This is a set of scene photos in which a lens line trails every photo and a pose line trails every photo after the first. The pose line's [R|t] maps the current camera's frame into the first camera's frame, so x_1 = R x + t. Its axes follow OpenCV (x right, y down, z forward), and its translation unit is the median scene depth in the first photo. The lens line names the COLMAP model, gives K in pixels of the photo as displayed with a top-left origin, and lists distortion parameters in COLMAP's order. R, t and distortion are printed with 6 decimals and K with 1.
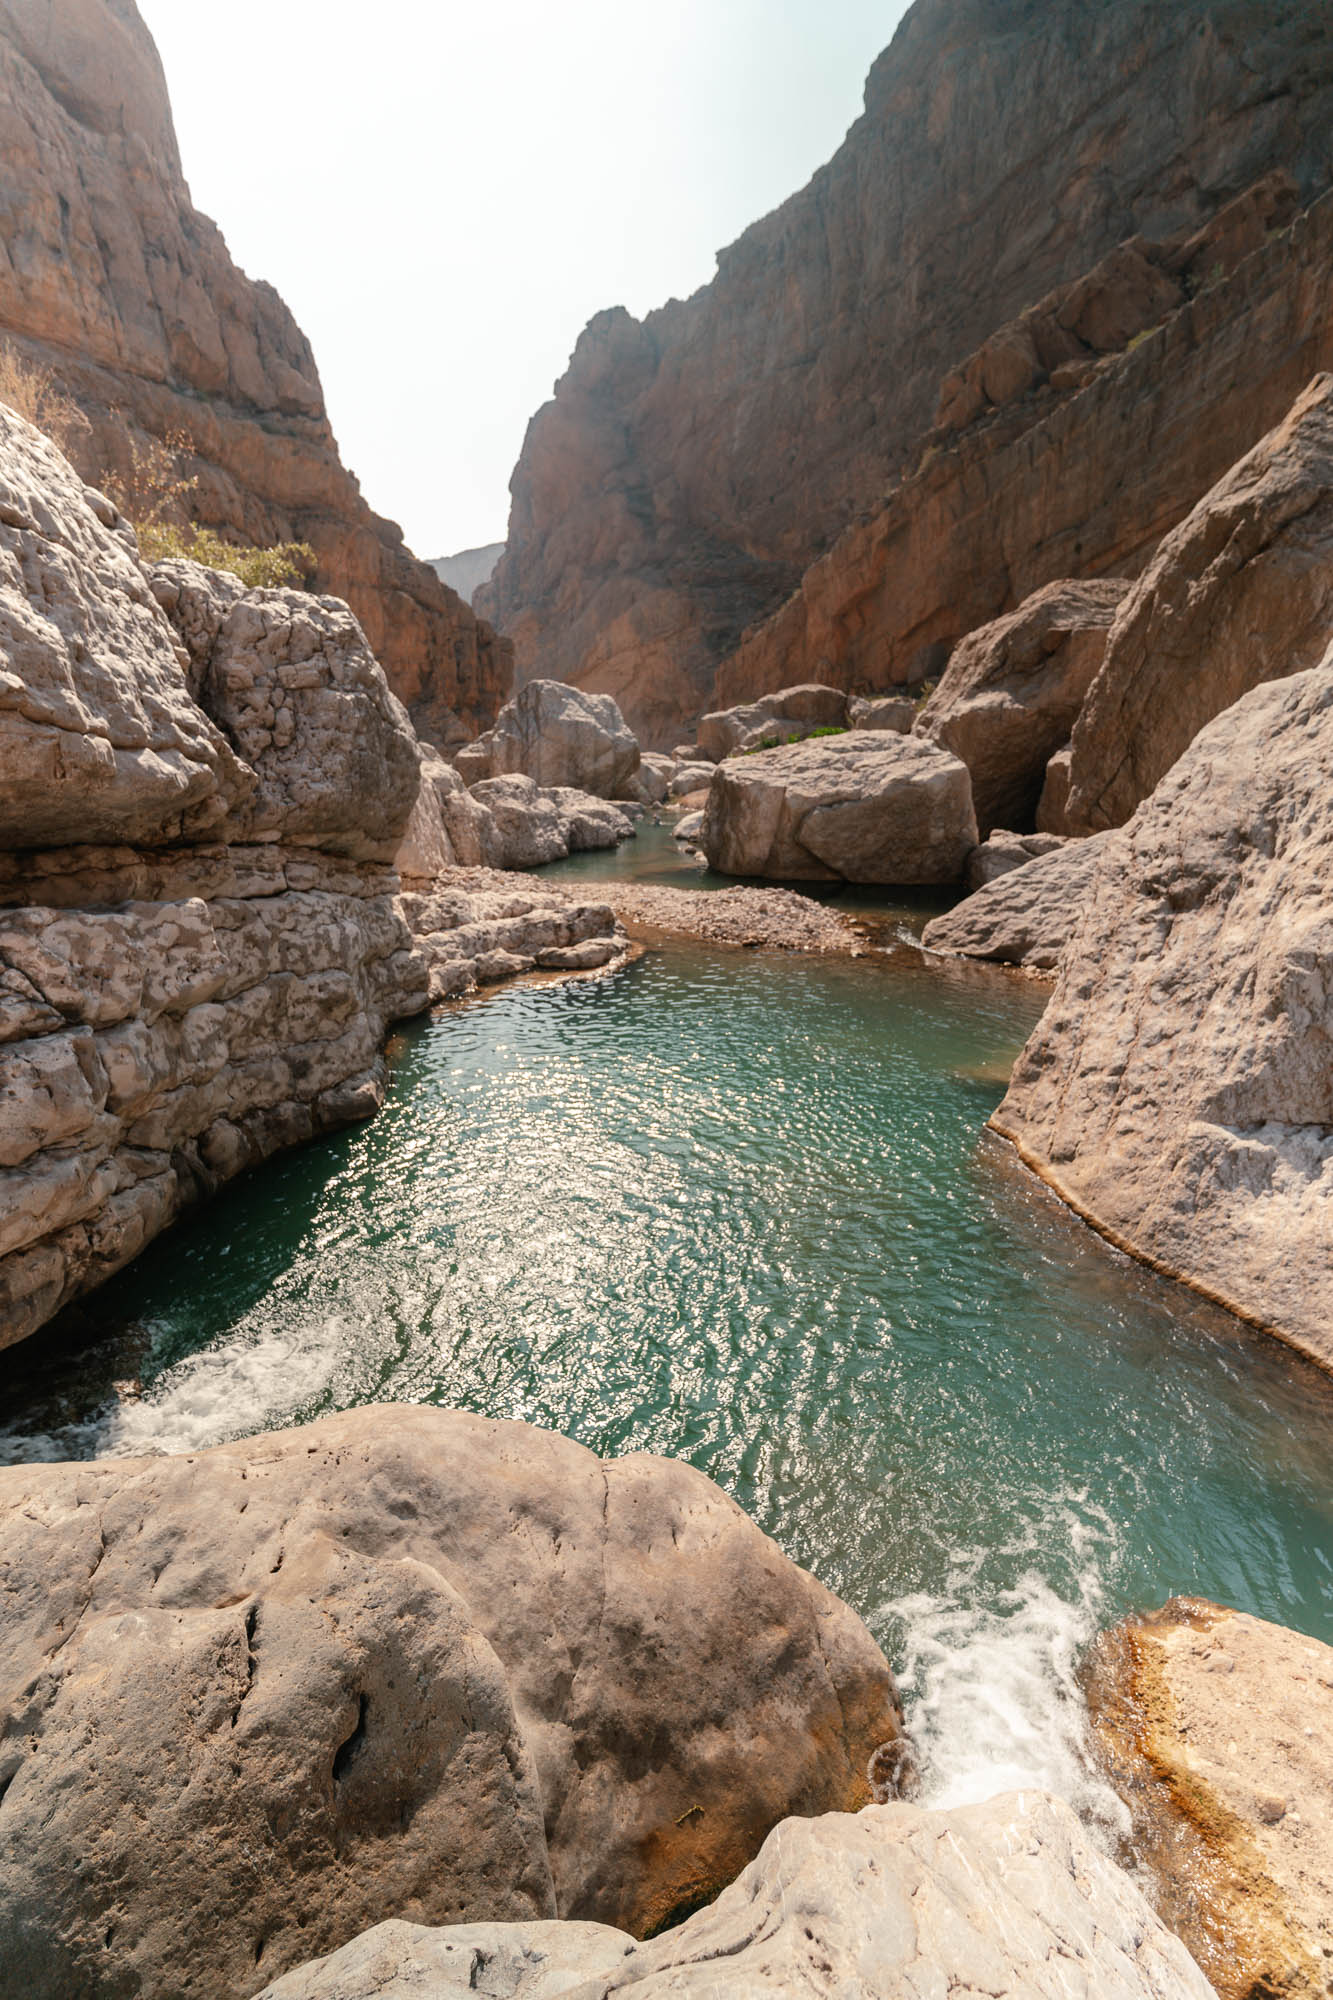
lens RADIAL K [[931.6, 0, 661.7], [0, 931.6, 997.8], [0, 0, 1]] dist [0.000241, -0.000628]
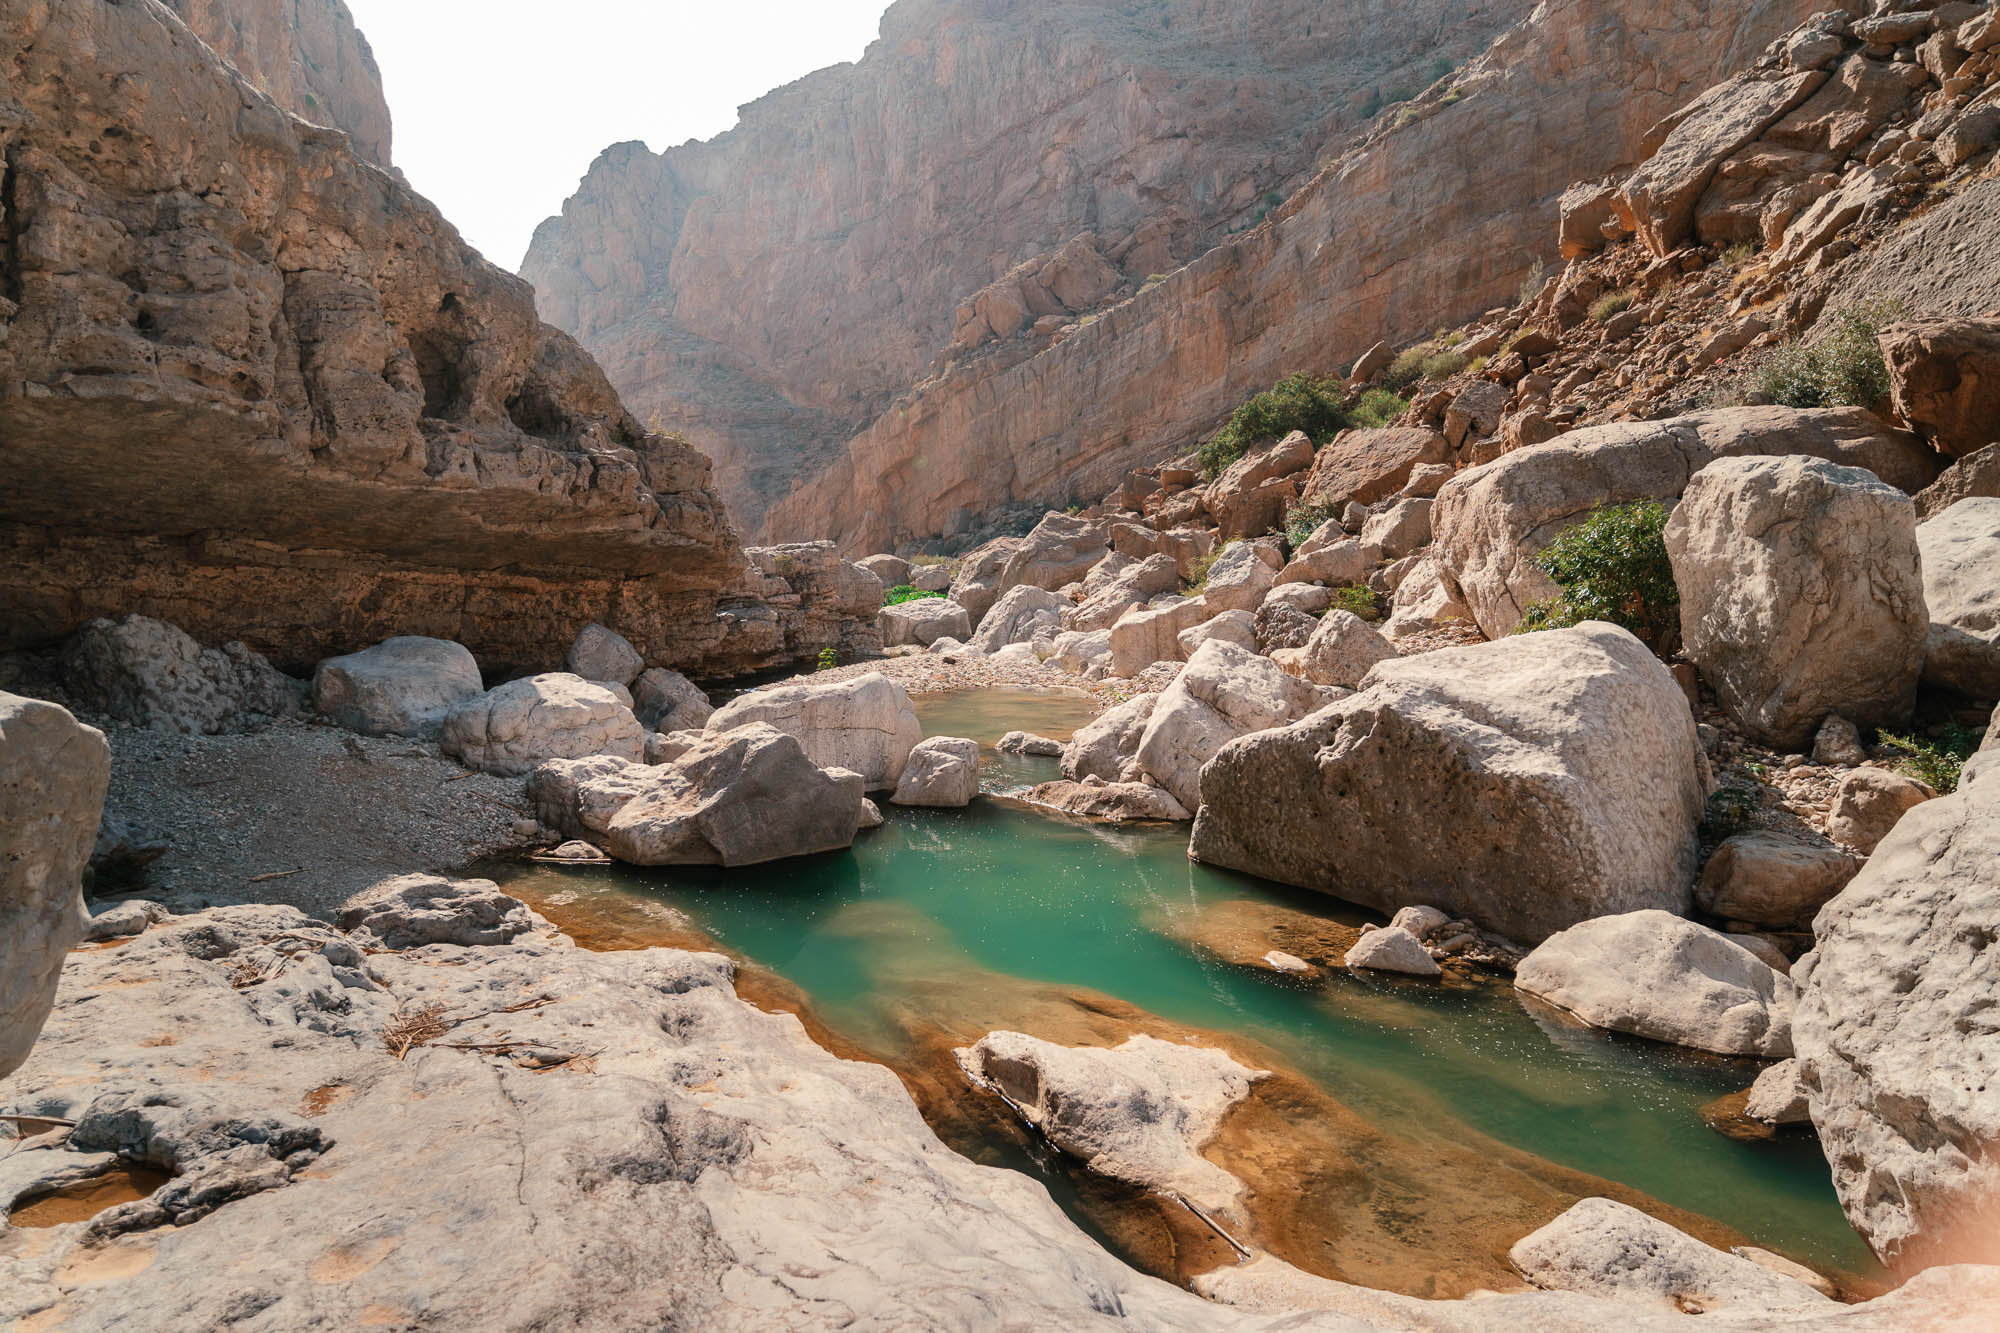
lens RADIAL K [[1004.3, 0, 999.7], [0, 1004.3, 664.8], [0, 0, 1]] dist [-0.000380, -0.000049]
pose [[0.953851, -0.005075, 0.300237, -0.035329], [0.058172, 0.984039, -0.168177, 0.030774], [-0.294591, 0.177881, 0.938922, -0.132445]]
